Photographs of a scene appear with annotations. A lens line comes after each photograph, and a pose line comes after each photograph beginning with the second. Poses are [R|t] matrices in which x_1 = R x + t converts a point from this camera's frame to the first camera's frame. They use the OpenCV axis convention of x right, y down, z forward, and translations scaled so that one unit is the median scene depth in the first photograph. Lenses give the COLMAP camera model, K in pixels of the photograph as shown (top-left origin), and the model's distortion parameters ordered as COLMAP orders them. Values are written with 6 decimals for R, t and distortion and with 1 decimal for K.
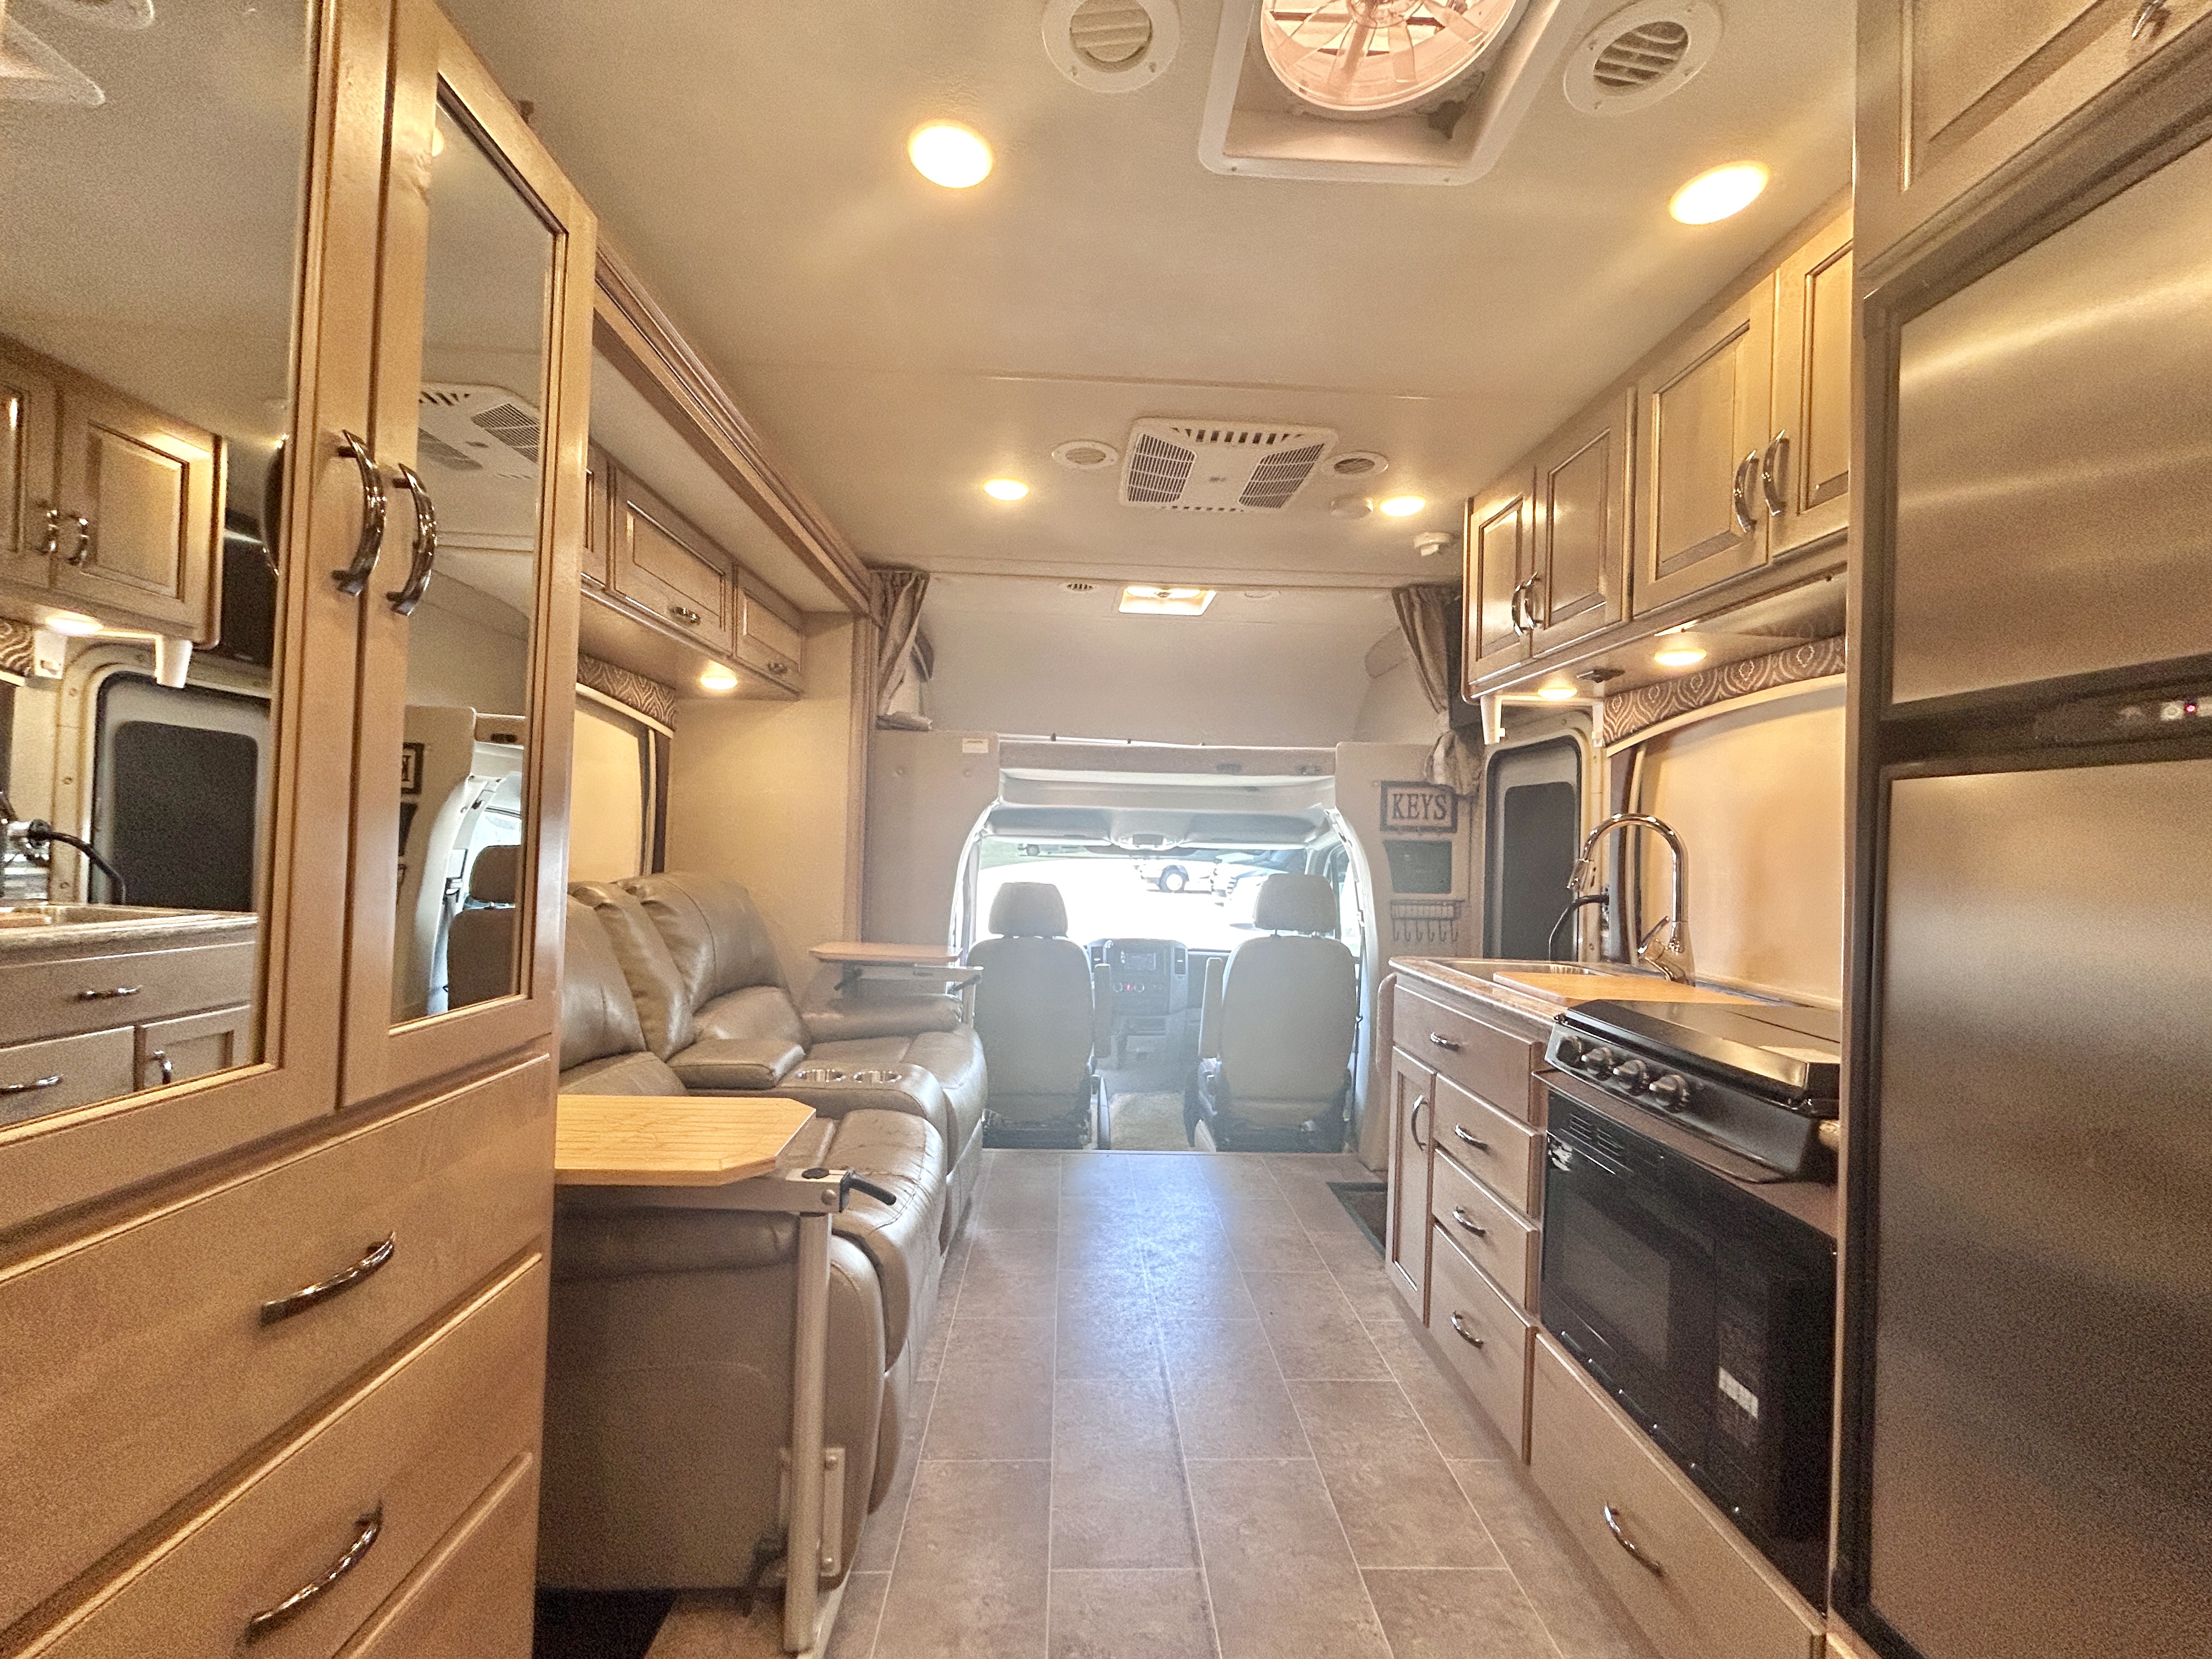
lens RADIAL K [[887.5, 0, 1100.9], [0, 887.5, 828.4], [0, 0, 1]] dist [0.000317, -0.000233]
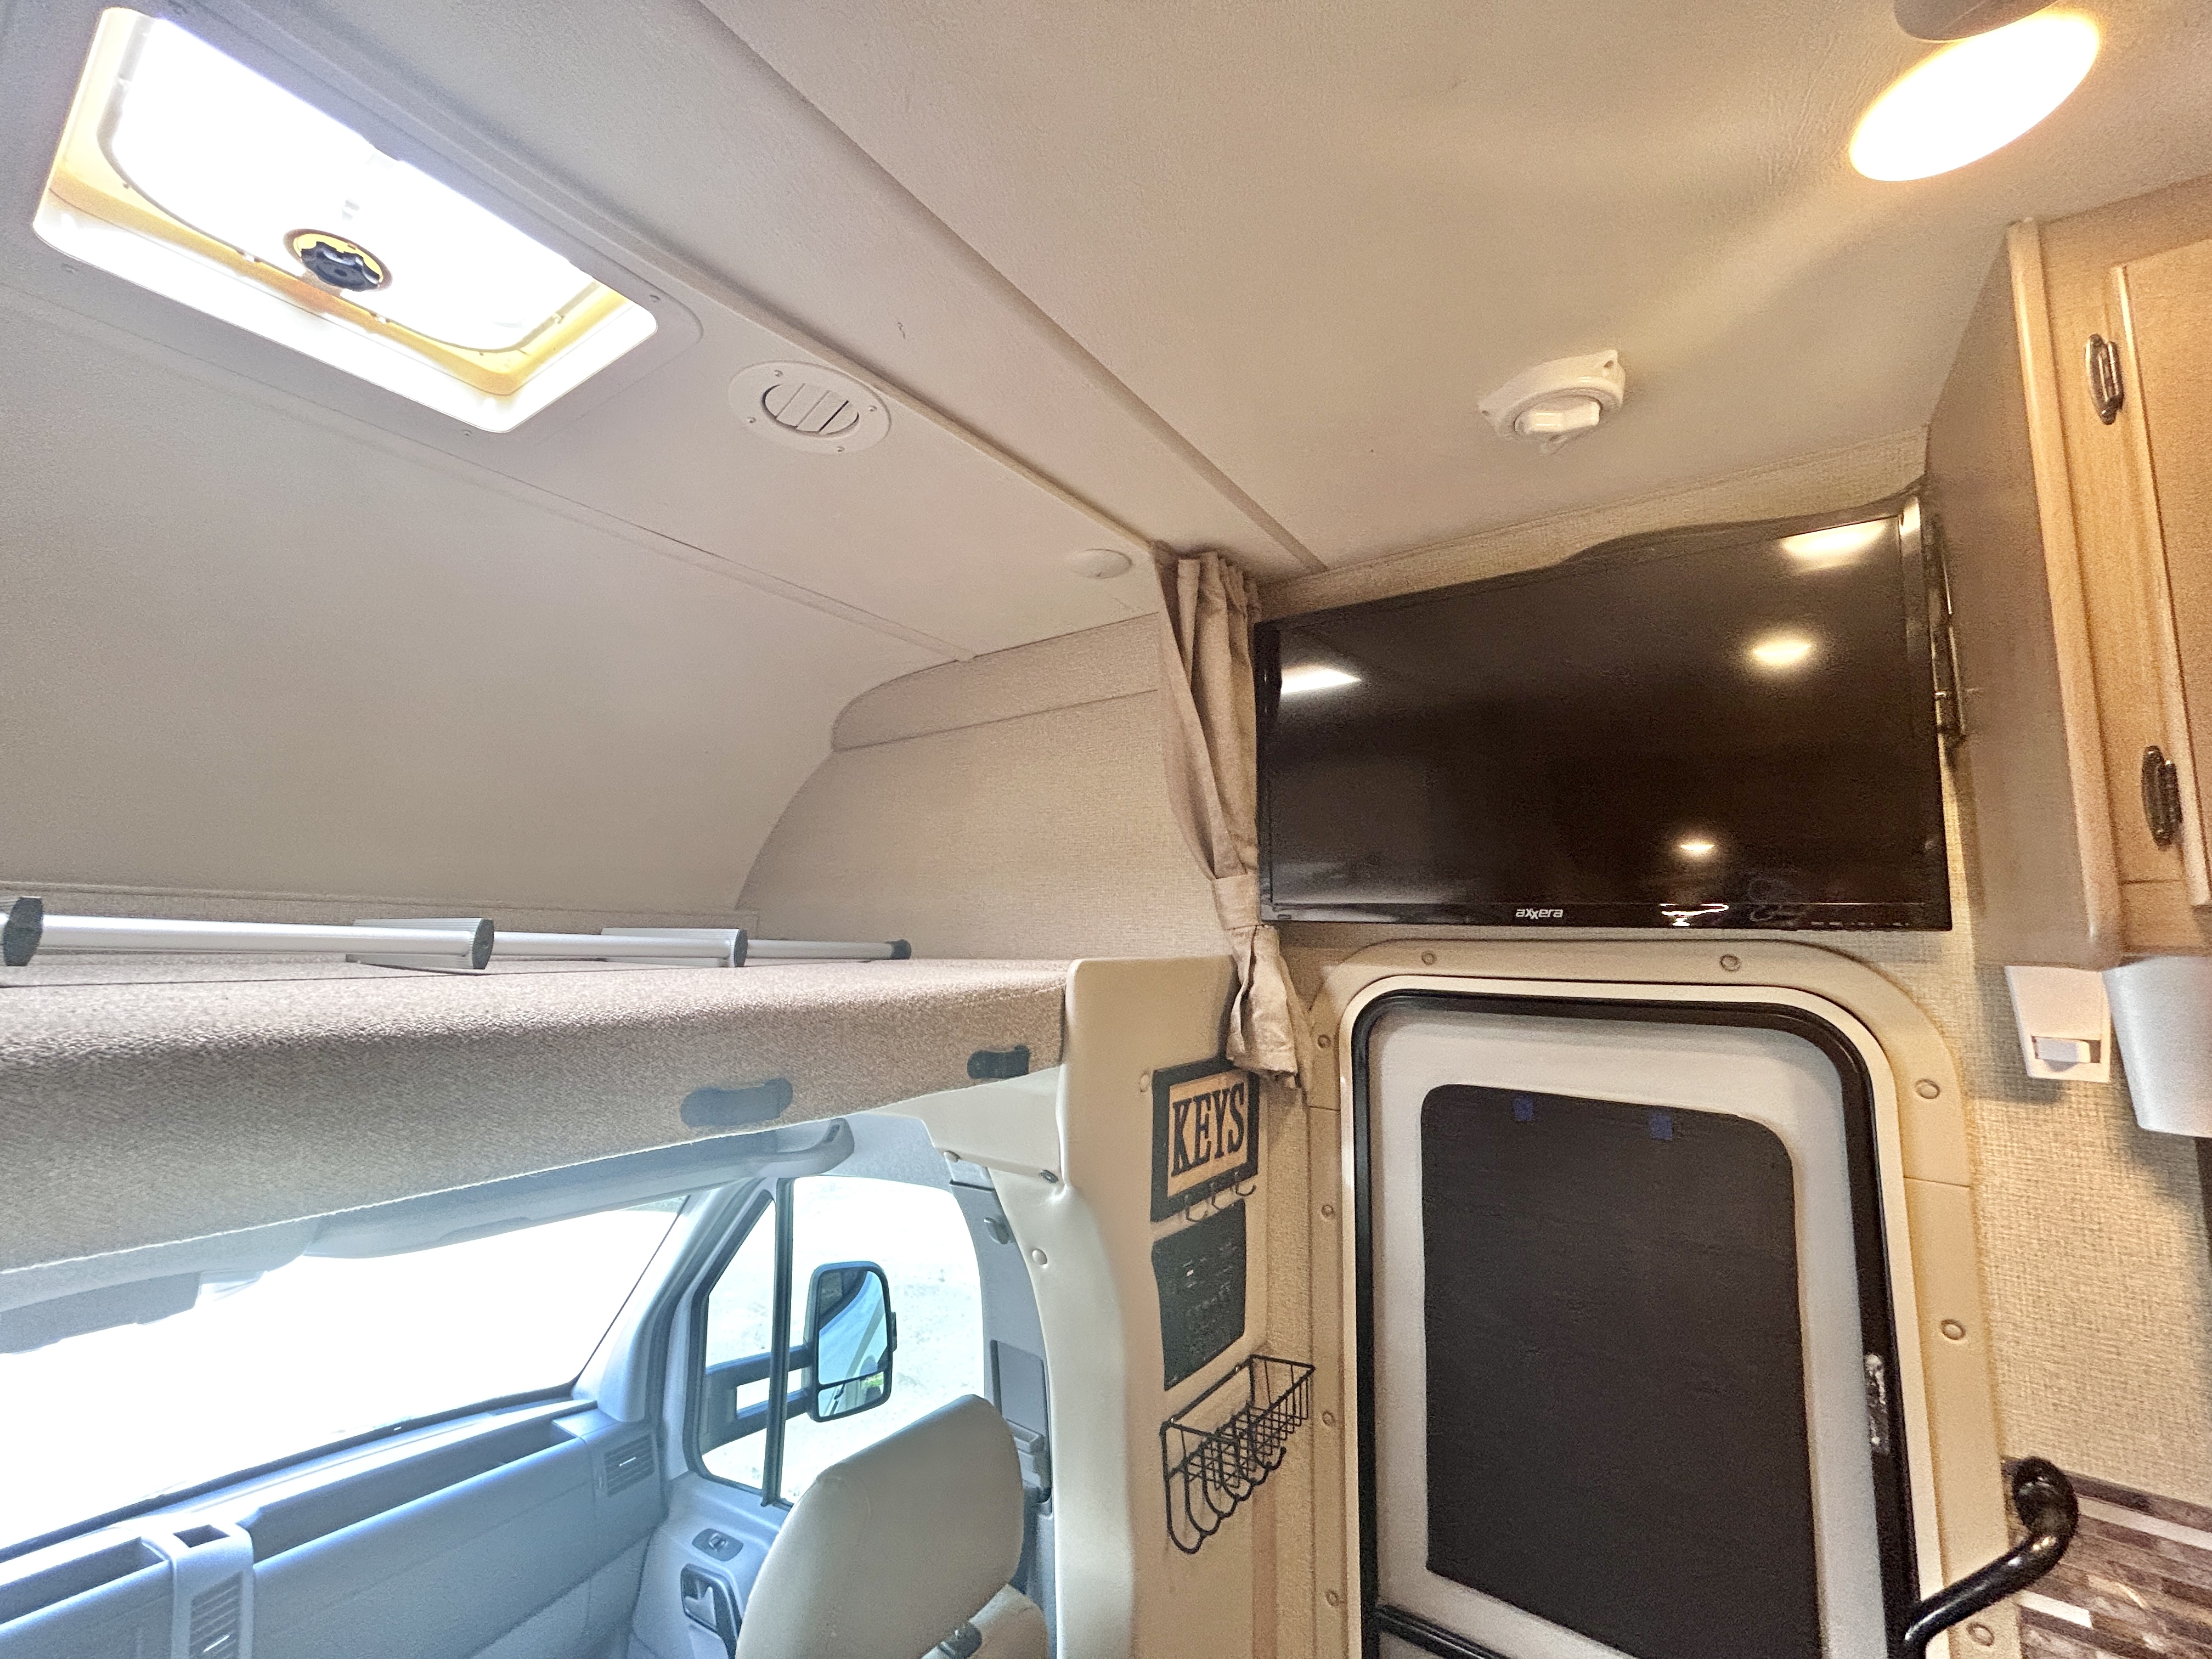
lens RADIAL K [[887.5, 0, 1100.9], [0, 887.5, 828.4], [0, 0, 1]] dist [0.000317, -0.000233]
pose [[0.612085, 0.077643, 0.786971, 0.025877], [-0.009714, 0.995831, -0.090694, -0.119196], [-0.790733, 0.047868, 0.610287, 0.825403]]
